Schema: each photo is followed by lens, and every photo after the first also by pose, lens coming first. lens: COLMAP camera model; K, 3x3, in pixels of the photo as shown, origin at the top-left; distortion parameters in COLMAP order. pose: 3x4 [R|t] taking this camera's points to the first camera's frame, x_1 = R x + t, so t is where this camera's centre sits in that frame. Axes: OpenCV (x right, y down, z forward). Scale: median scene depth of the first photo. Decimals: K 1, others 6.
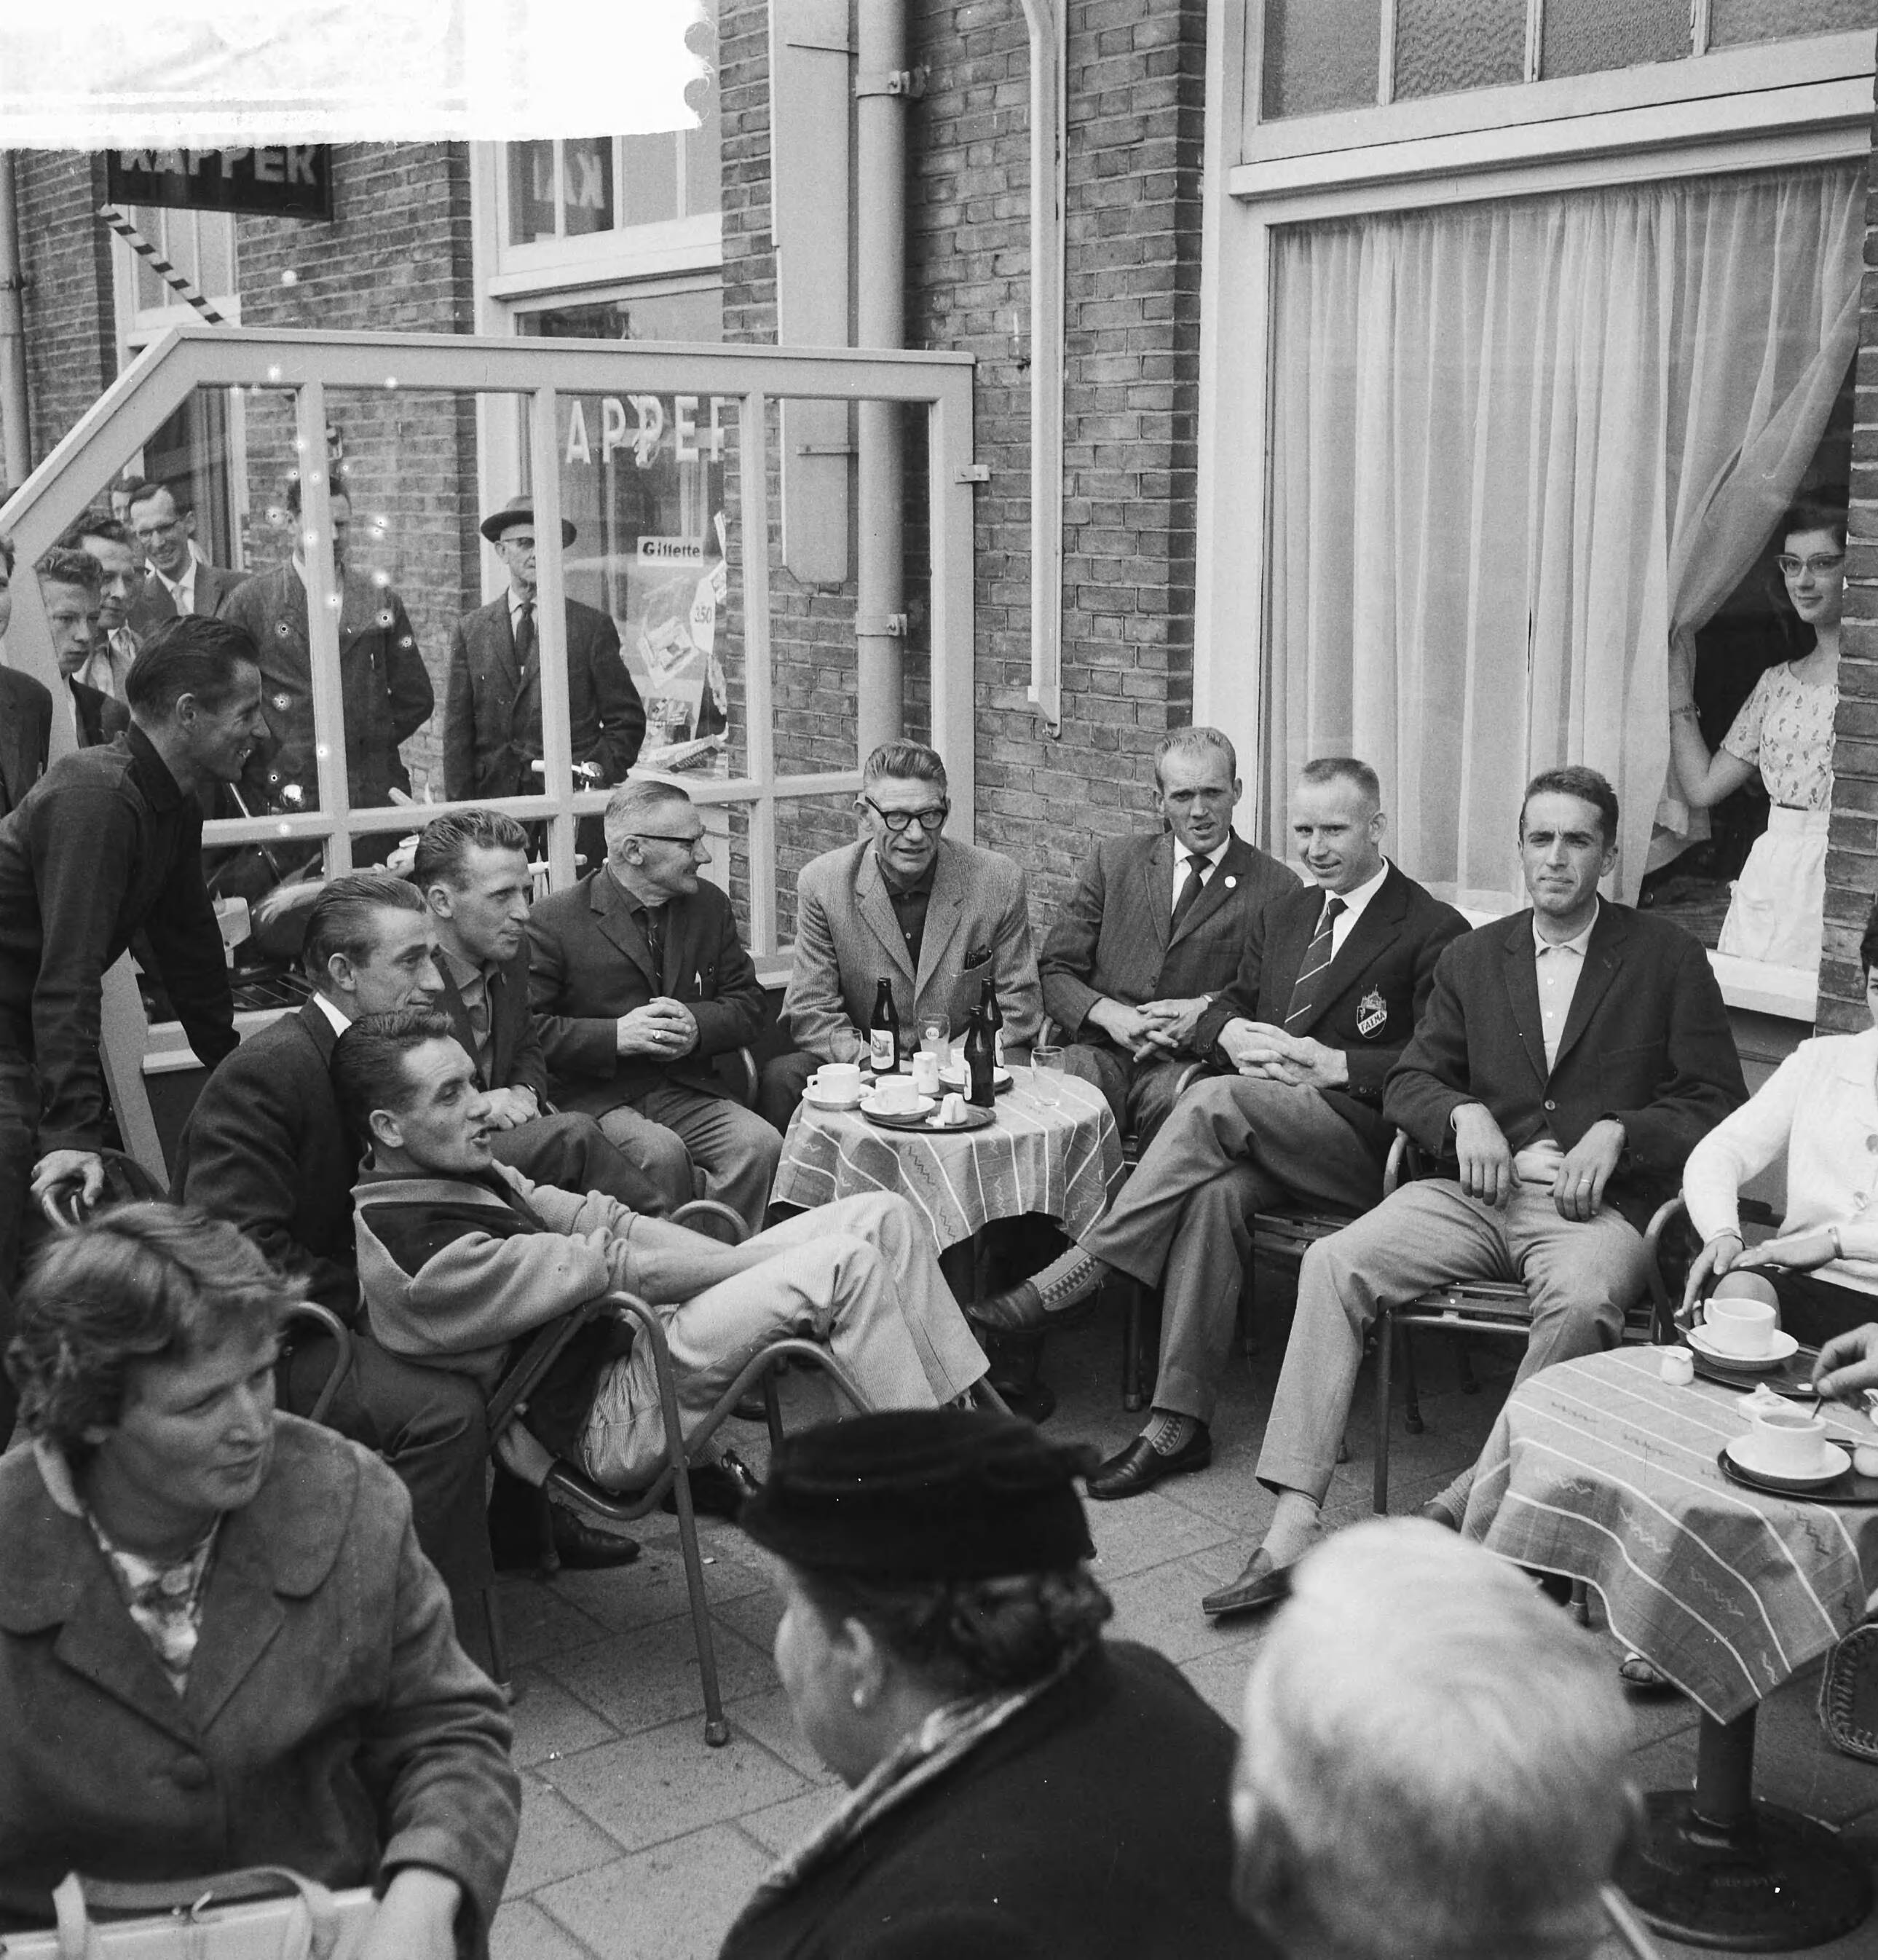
lens RADIAL K [[2582.4, 0, 935.5], [0, 2582.4, 947.3], [0, 0, 1]] dist [0.003035, -0.044306]
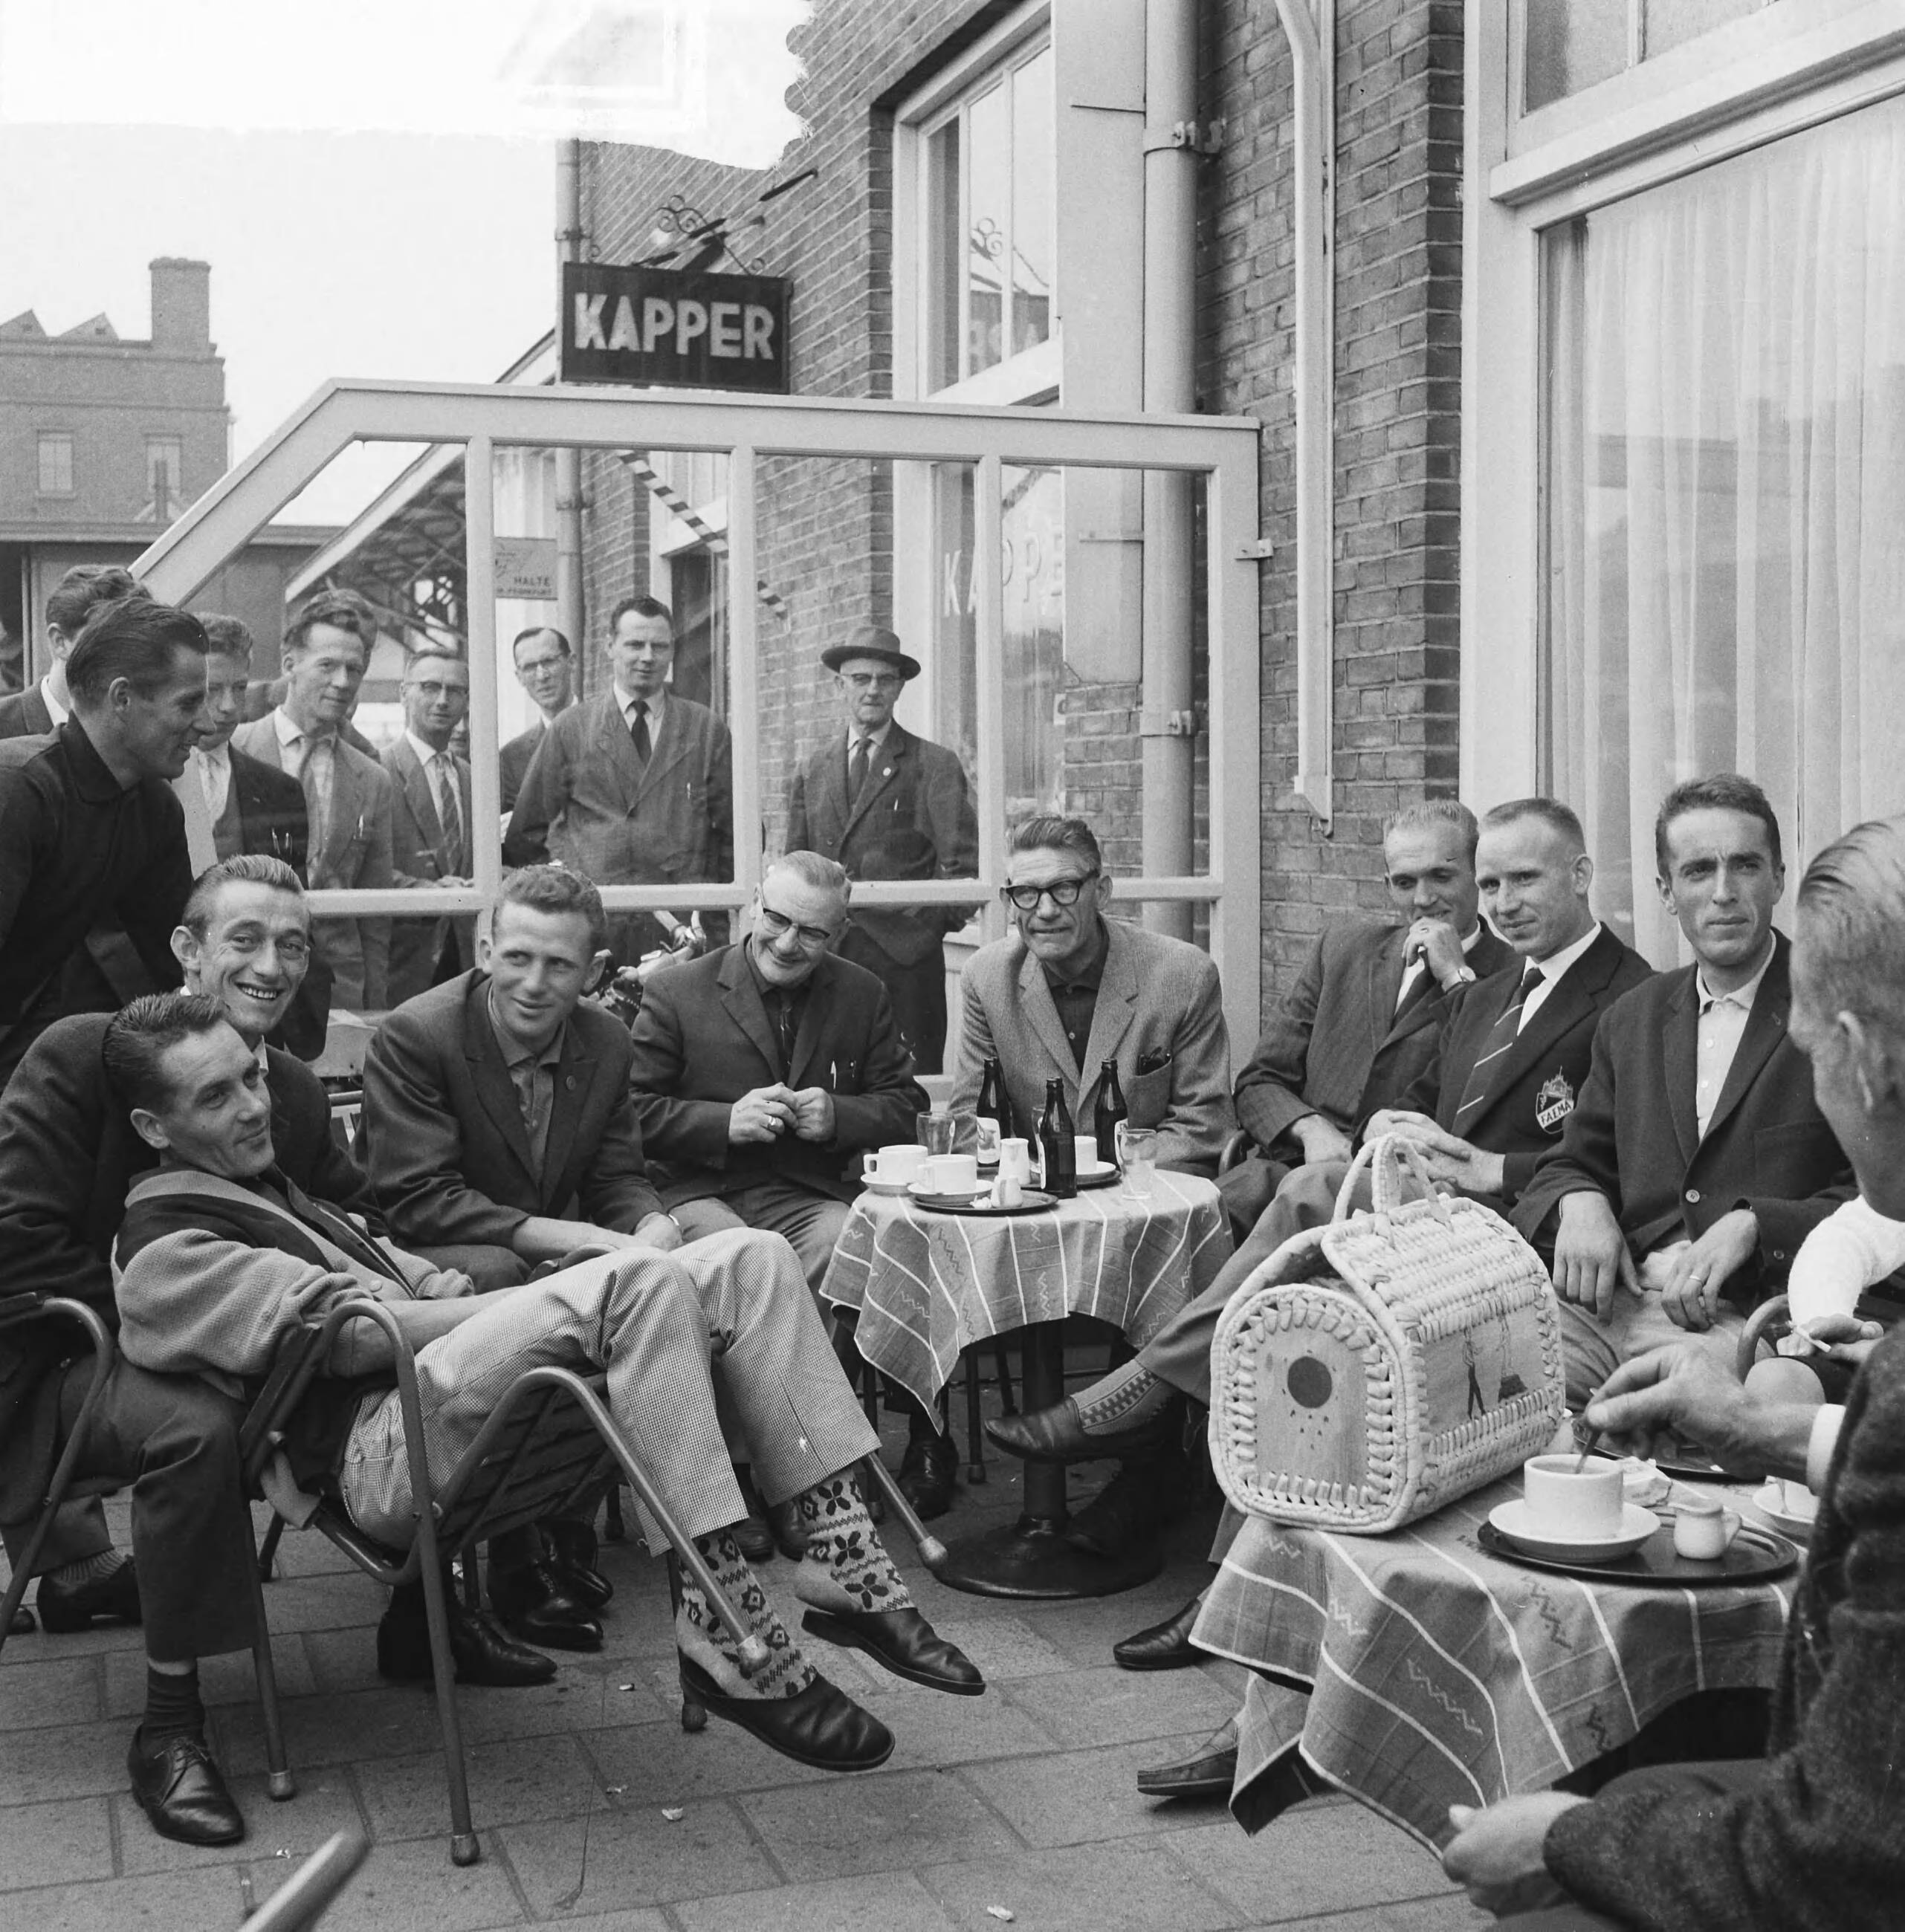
lens RADIAL K [[2678.4, 0, 964.0], [0, 2678.4, 920.0], [0, 0, 1]] dist [0.019335, -0.130299]
pose [[0.958804, 0.004398, -0.284033, 0.197597], [-0.041817, 0.991172, -0.125813, 0.069513], [0.280973, 0.132507, 0.950524, 0.120968]]
